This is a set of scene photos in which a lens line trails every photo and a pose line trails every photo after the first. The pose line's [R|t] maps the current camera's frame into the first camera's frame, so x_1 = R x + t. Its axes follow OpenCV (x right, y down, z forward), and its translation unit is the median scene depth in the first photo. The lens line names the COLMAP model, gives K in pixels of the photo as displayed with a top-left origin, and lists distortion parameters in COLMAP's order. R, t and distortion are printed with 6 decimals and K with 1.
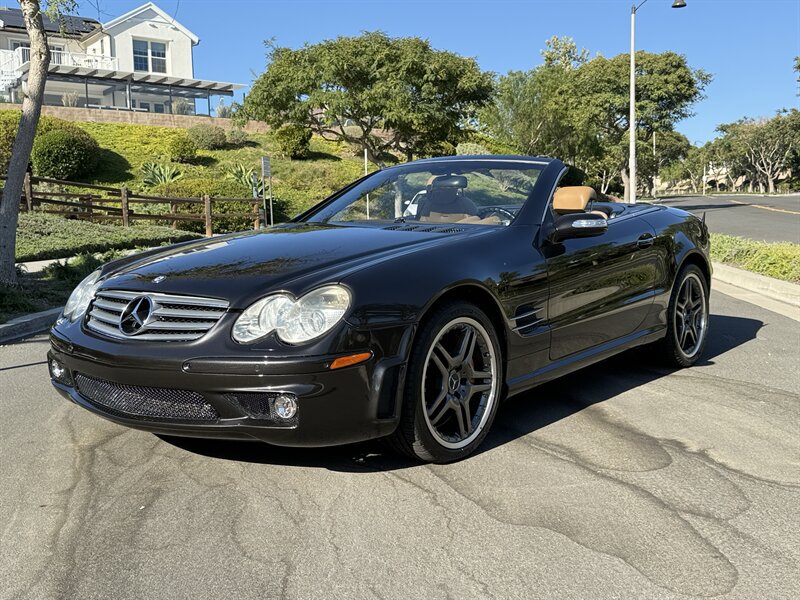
lens RADIAL K [[887.4, 0, 400.0], [0, 887.4, 300.0], [0, 0, 1]] dist [0.224647, -0.502957]
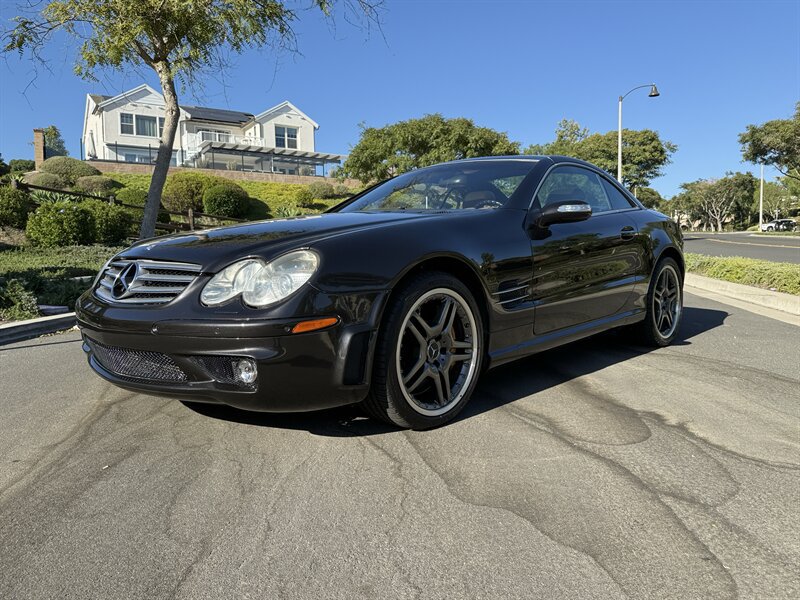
lens RADIAL K [[602.8, 0, 397.7], [0, 602.8, 300.4], [0, 0, 1]] dist [0.144522, -0.252537]
pose [[0.995562, 0.012691, -0.093250, 0.081979], [-0.013164, 0.999903, -0.004458, 0.036261], [0.093185, 0.005666, 0.995633, 0.293179]]
